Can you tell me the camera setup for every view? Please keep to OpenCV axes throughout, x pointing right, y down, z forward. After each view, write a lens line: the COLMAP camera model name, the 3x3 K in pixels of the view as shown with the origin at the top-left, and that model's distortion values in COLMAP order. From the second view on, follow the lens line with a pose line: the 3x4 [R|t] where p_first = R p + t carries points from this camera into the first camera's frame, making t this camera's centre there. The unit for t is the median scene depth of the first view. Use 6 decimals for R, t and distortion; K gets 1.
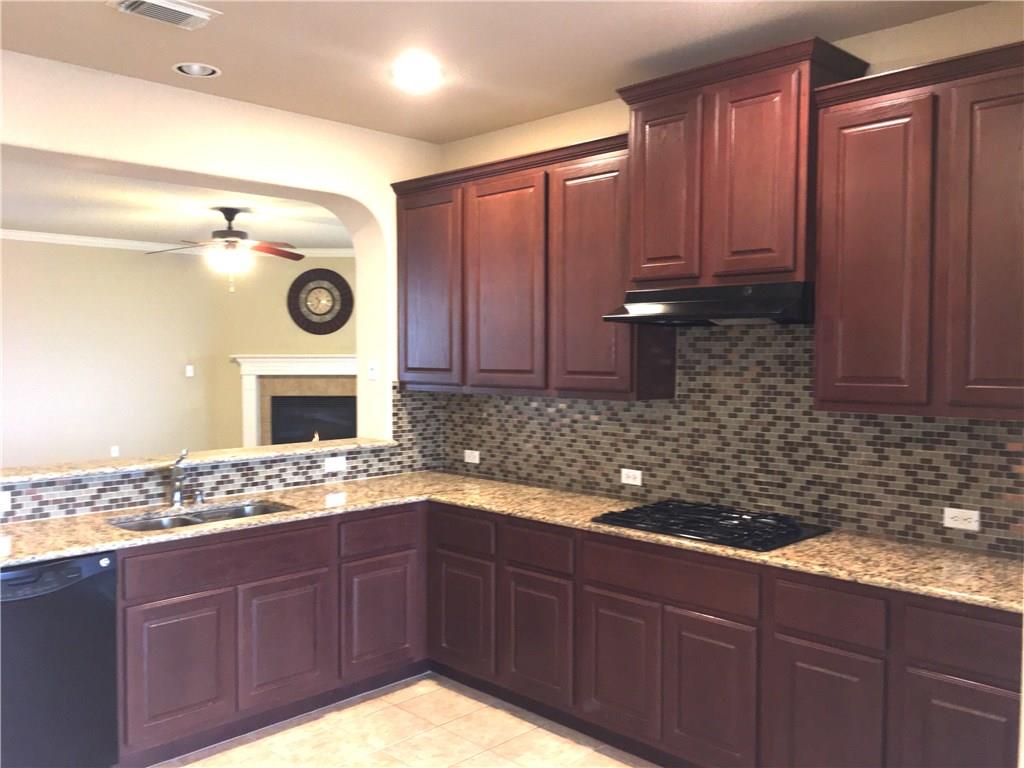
lens RADIAL K [[877.2, 0, 503.8], [0, 877.2, 382.1], [0, 0, 1]] dist [0.077651, -0.093555]
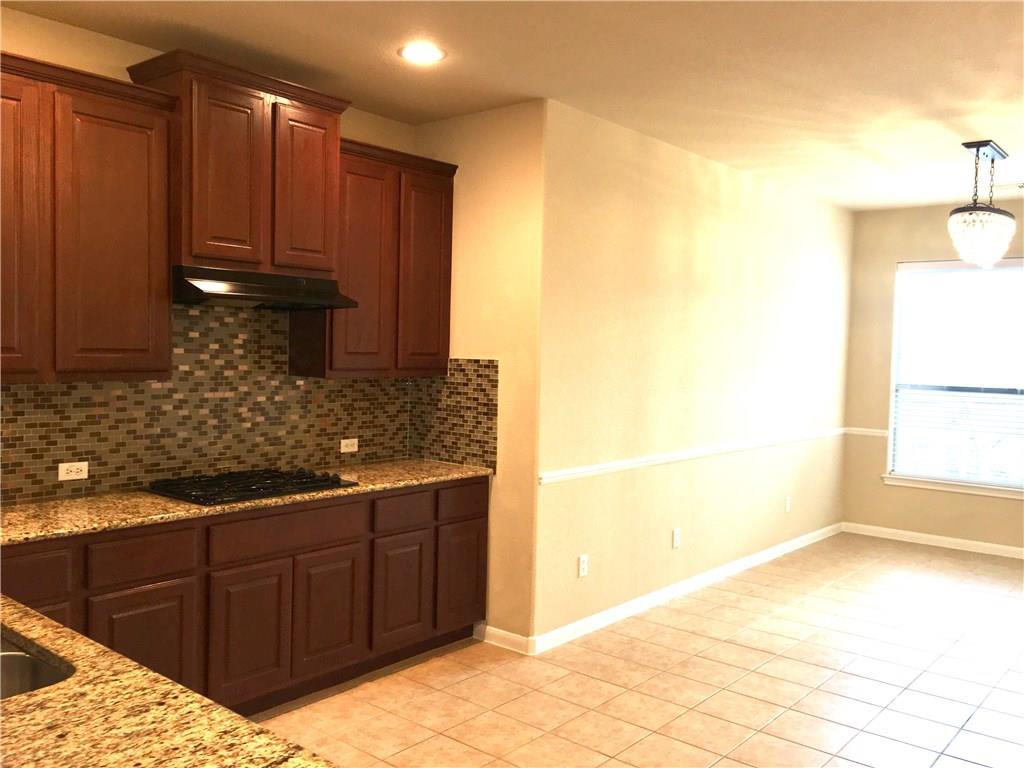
lens RADIAL K [[877.2, 0, 503.8], [0, 877.2, 382.1], [0, 0, 1]] dist [0.077651, -0.093555]
pose [[-0.088548, -0.041140, 0.995222, -0.830357], [0.010955, 0.999046, 0.042273, -0.012442], [-0.996012, 0.014646, -0.088012, 0.721237]]
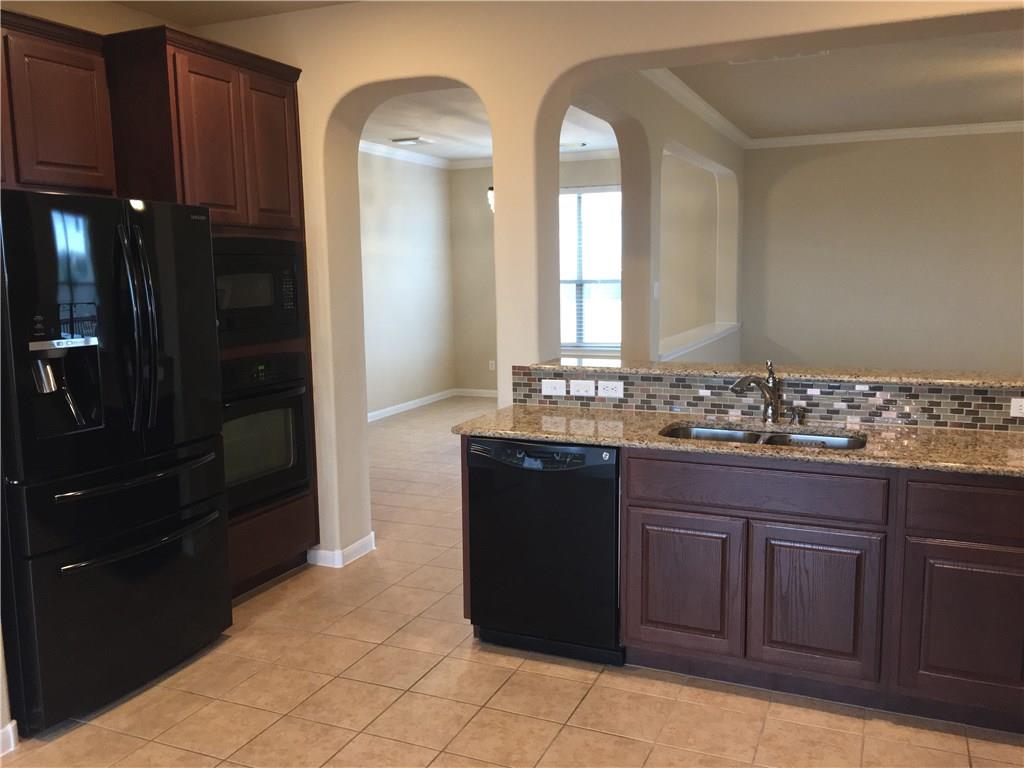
lens RADIAL K [[877.2, 0, 503.8], [0, 877.2, 382.1], [0, 0, 1]] dist [0.077651, -0.093555]
pose [[0.366609, 0.118225, -0.922833, 0.379000], [-0.021312, 0.992700, 0.118709, -0.002185], [0.930131, -0.023852, 0.366453, 0.440018]]
